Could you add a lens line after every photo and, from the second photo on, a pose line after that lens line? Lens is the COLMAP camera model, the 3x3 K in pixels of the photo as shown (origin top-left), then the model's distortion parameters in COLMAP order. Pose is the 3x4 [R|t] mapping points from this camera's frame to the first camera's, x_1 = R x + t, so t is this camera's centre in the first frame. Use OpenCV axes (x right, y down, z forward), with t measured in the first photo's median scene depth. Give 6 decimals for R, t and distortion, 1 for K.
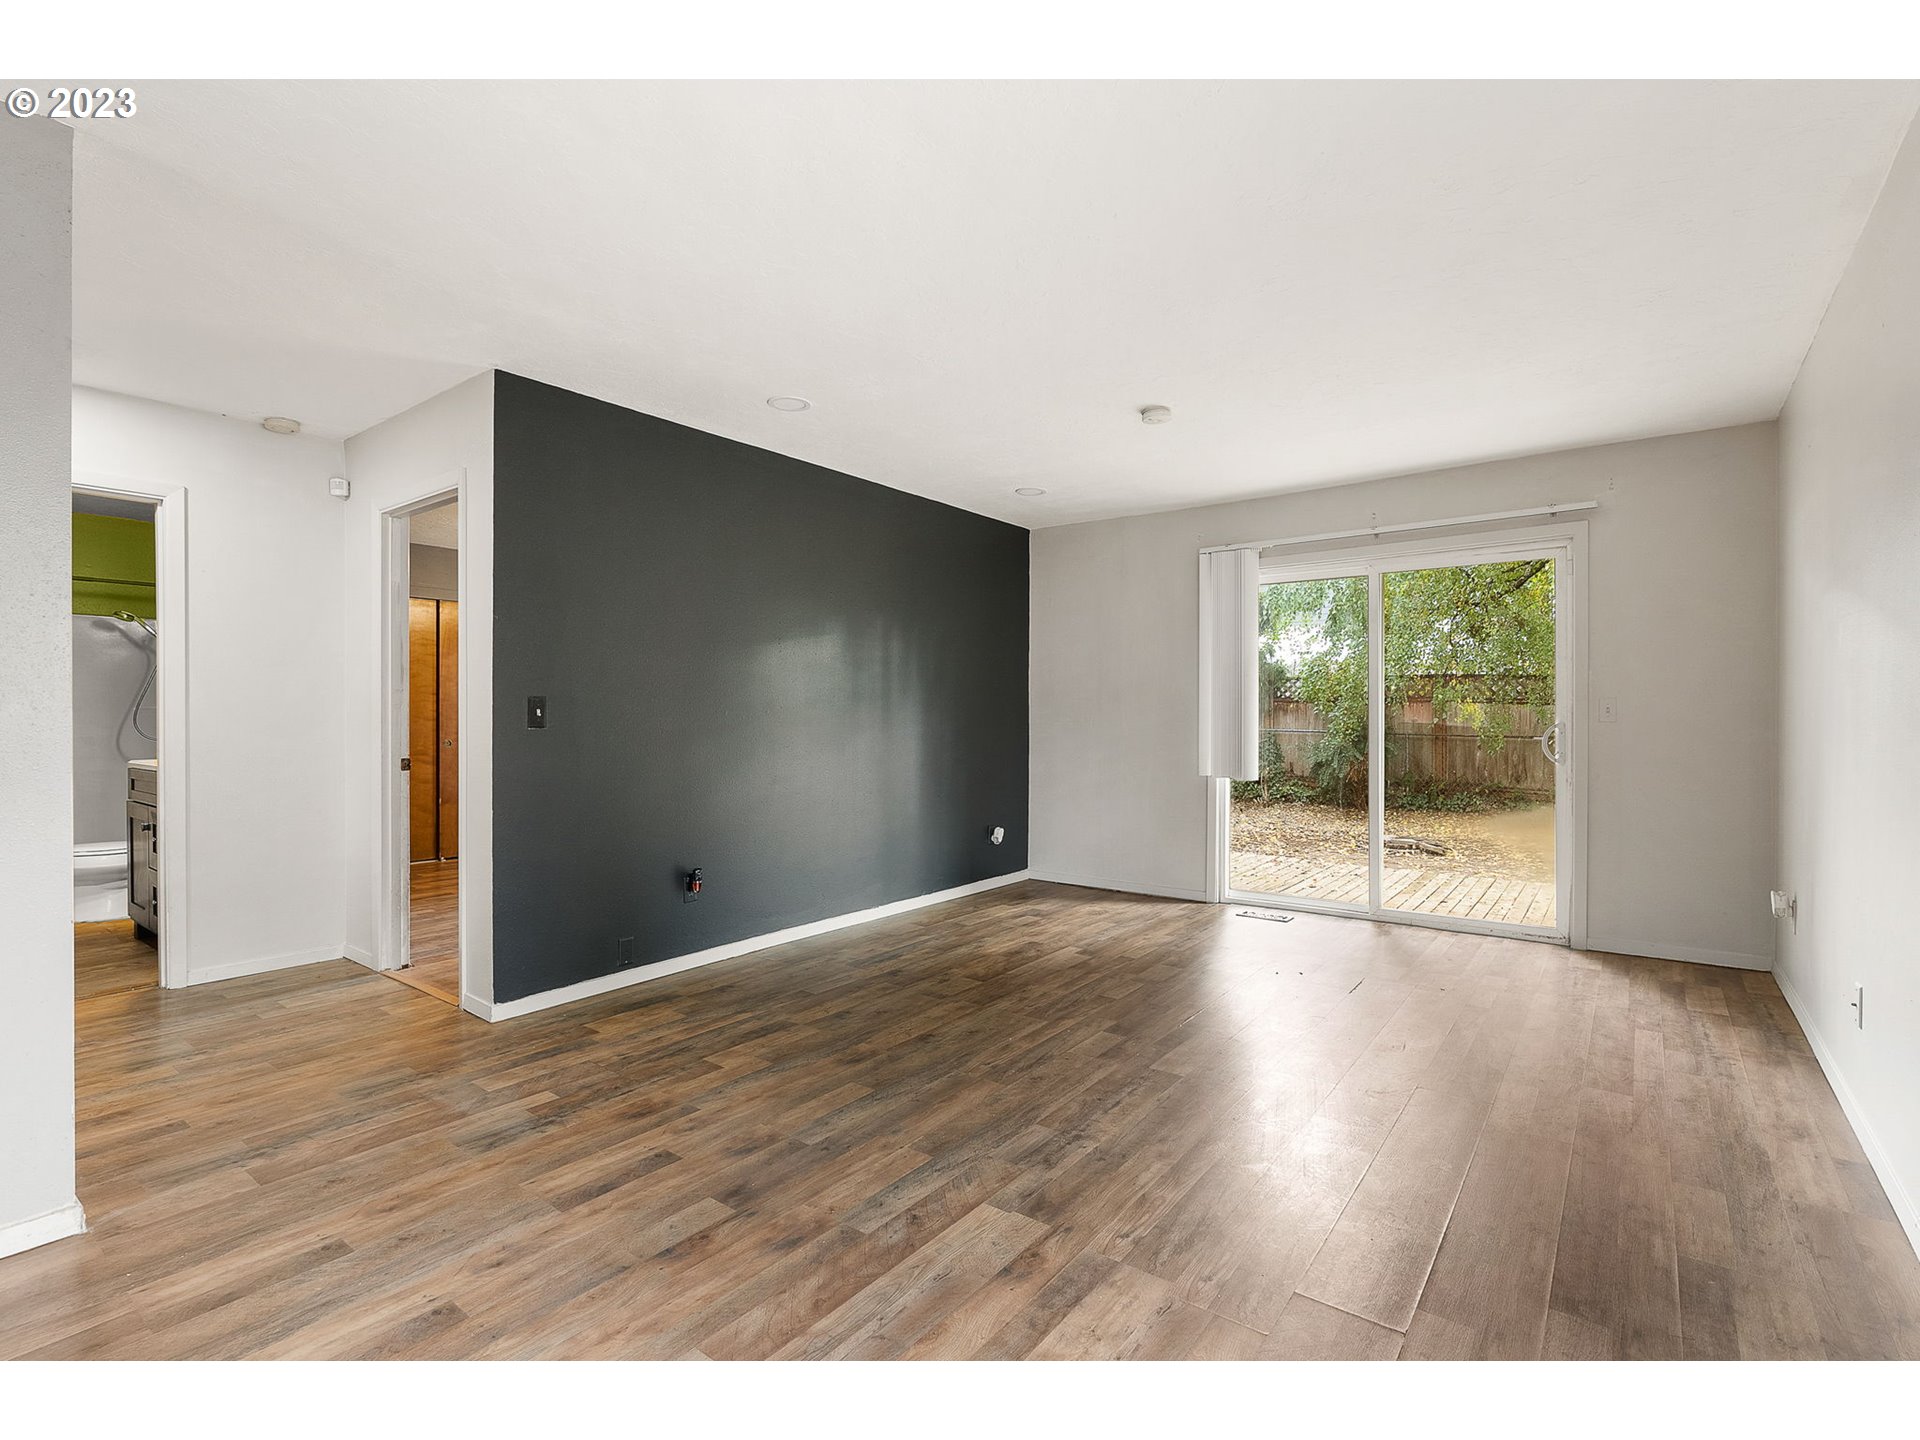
lens RADIAL K [[880.3, 0, 951.4], [0, 880.3, 709.0], [0, 0, 1]] dist [-0.003963, 0.000072]
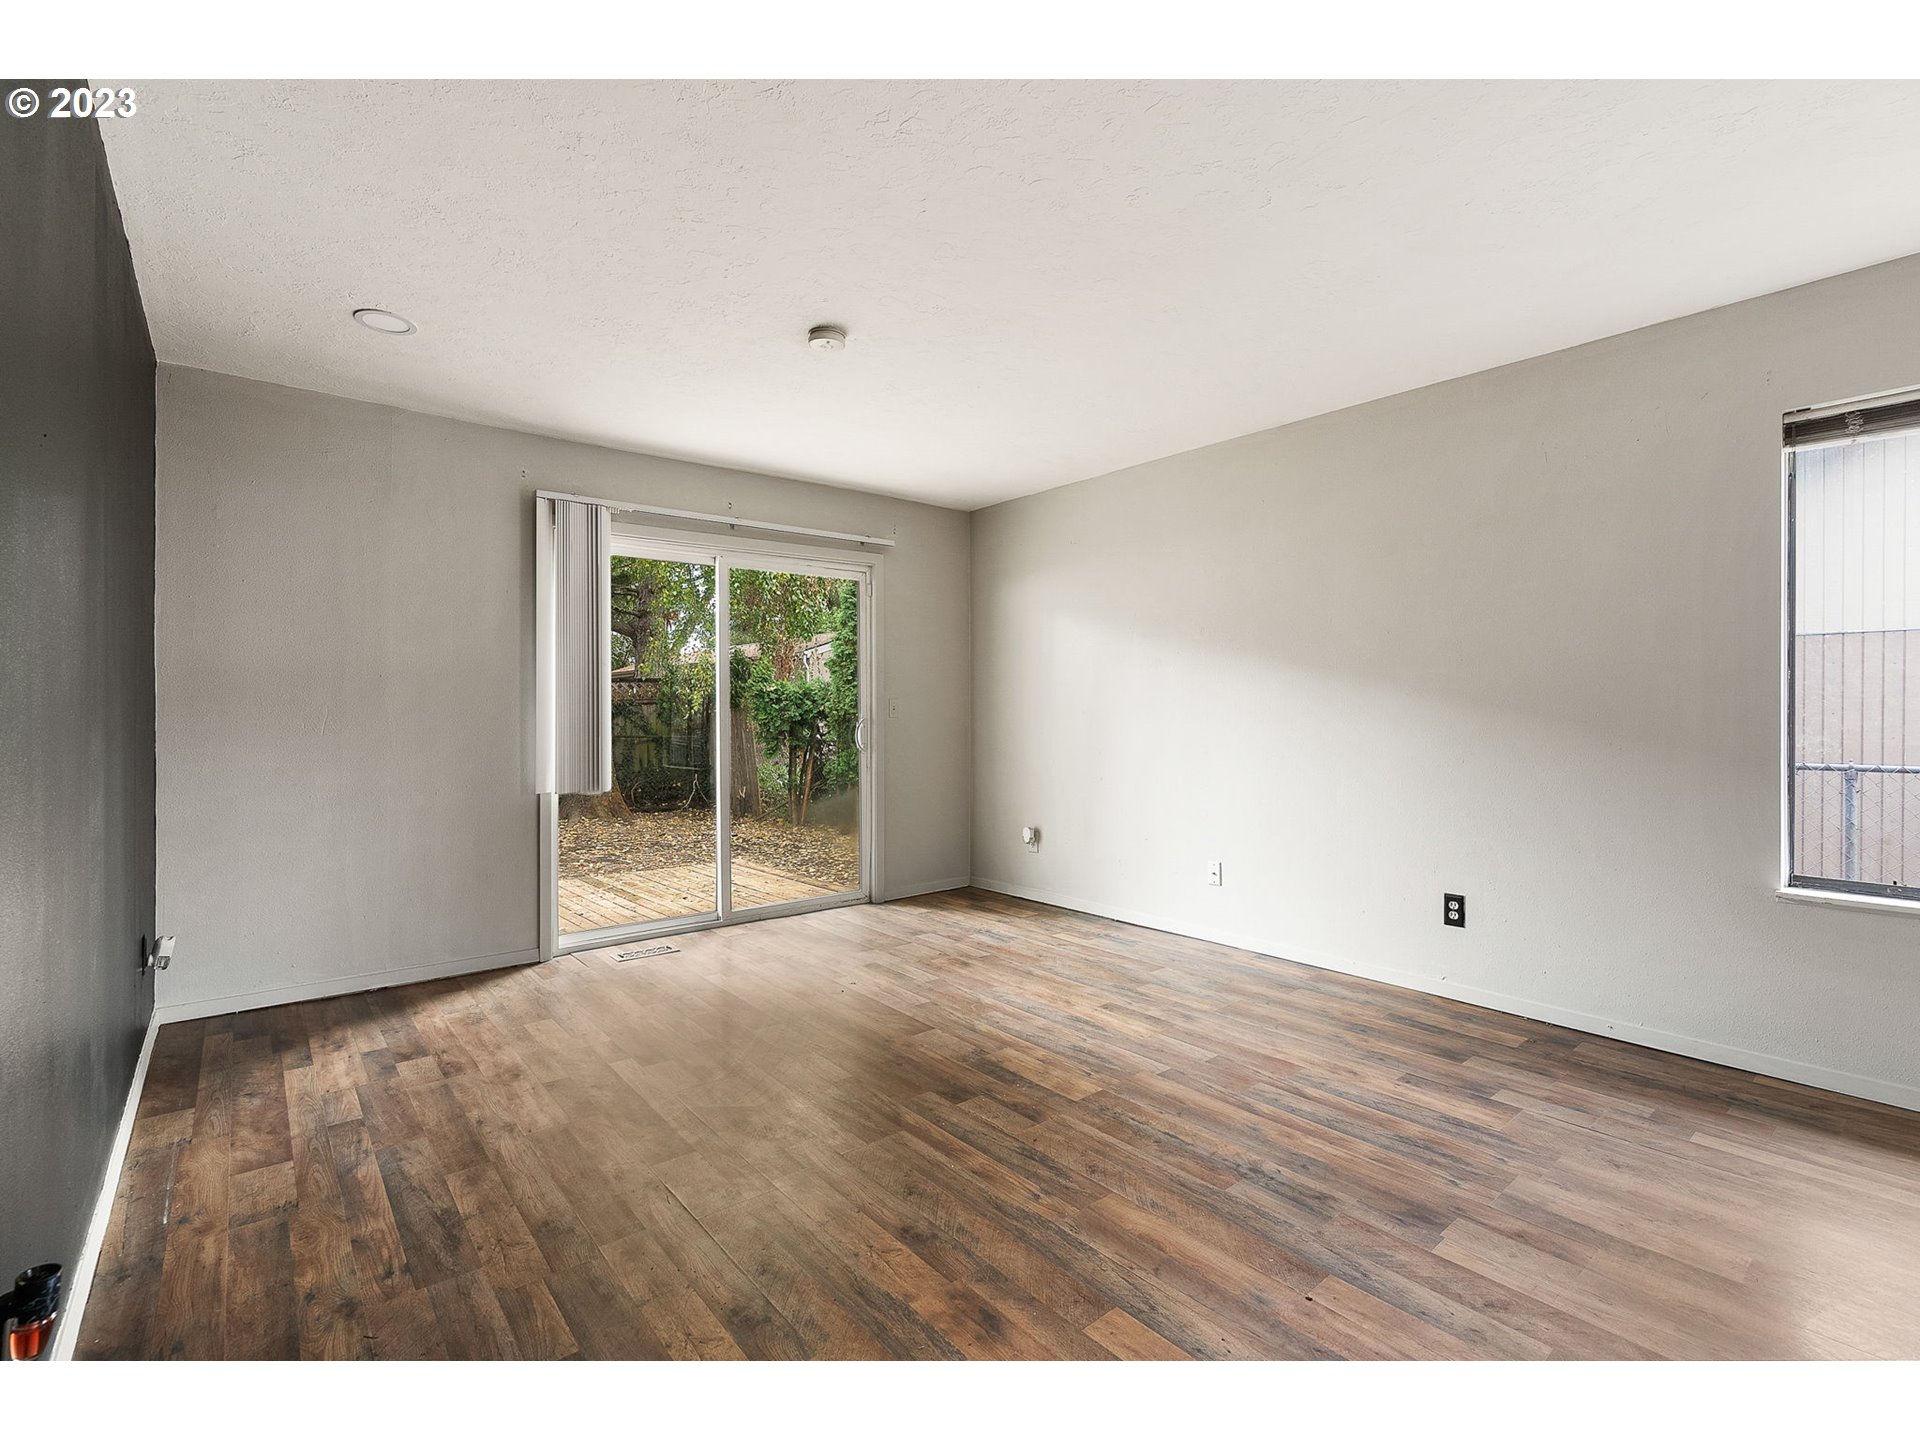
lens RADIAL K [[880.3, 0, 951.4], [0, 880.3, 709.0], [0, 0, 1]] dist [-0.003963, 0.000072]
pose [[0.223107, 0.001708, 0.974792, -0.622737], [-0.005803, 0.999983, -0.000424, 0.004038], [-0.974777, -0.005562, 0.223113, 0.835119]]
